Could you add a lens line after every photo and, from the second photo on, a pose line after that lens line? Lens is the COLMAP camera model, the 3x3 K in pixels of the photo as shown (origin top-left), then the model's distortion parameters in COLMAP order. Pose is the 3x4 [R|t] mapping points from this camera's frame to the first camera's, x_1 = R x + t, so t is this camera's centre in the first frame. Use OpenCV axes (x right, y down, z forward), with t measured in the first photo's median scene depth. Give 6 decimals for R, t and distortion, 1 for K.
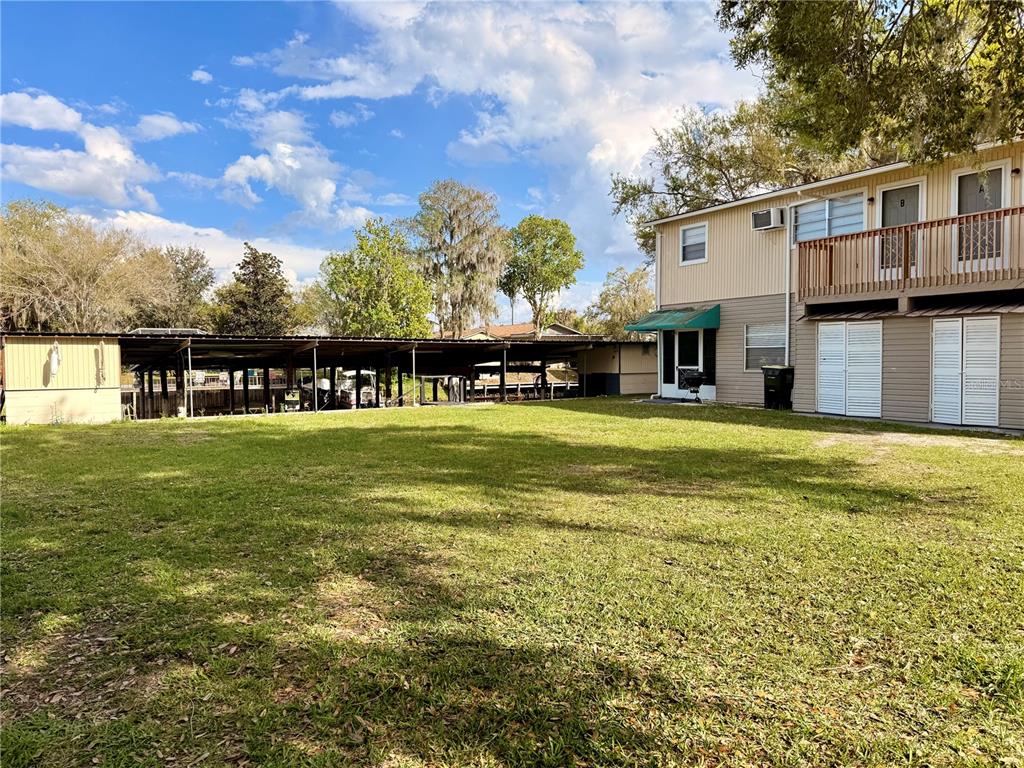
lens RADIAL K [[730.8, 0, 511.2], [0, 730.8, 386.6], [0, 0, 1]] dist [0.028875, -0.046672]
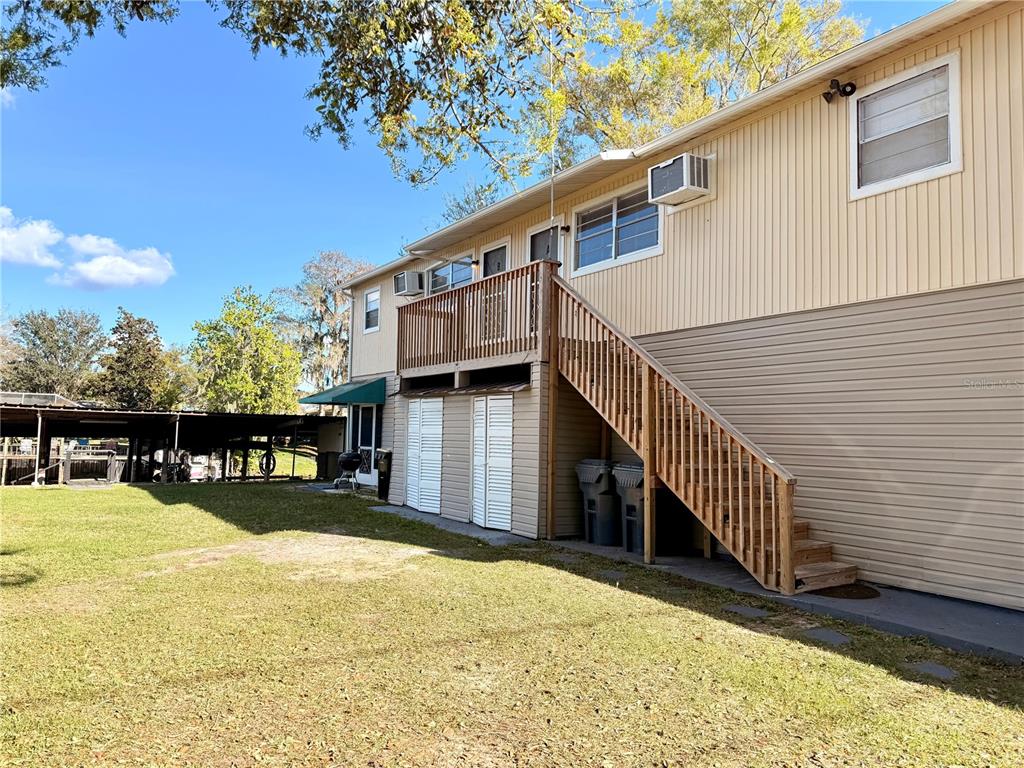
lens RADIAL K [[730.8, 0, 515.1], [0, 730.8, 381.3], [0, 0, 1]] dist [0.028875, -0.046672]
pose [[0.999401, 0.025310, 0.023612, 0.397757], [-0.022581, 0.993738, -0.109428, -0.013035], [-0.026234, 0.108830, 0.993714, 0.106951]]
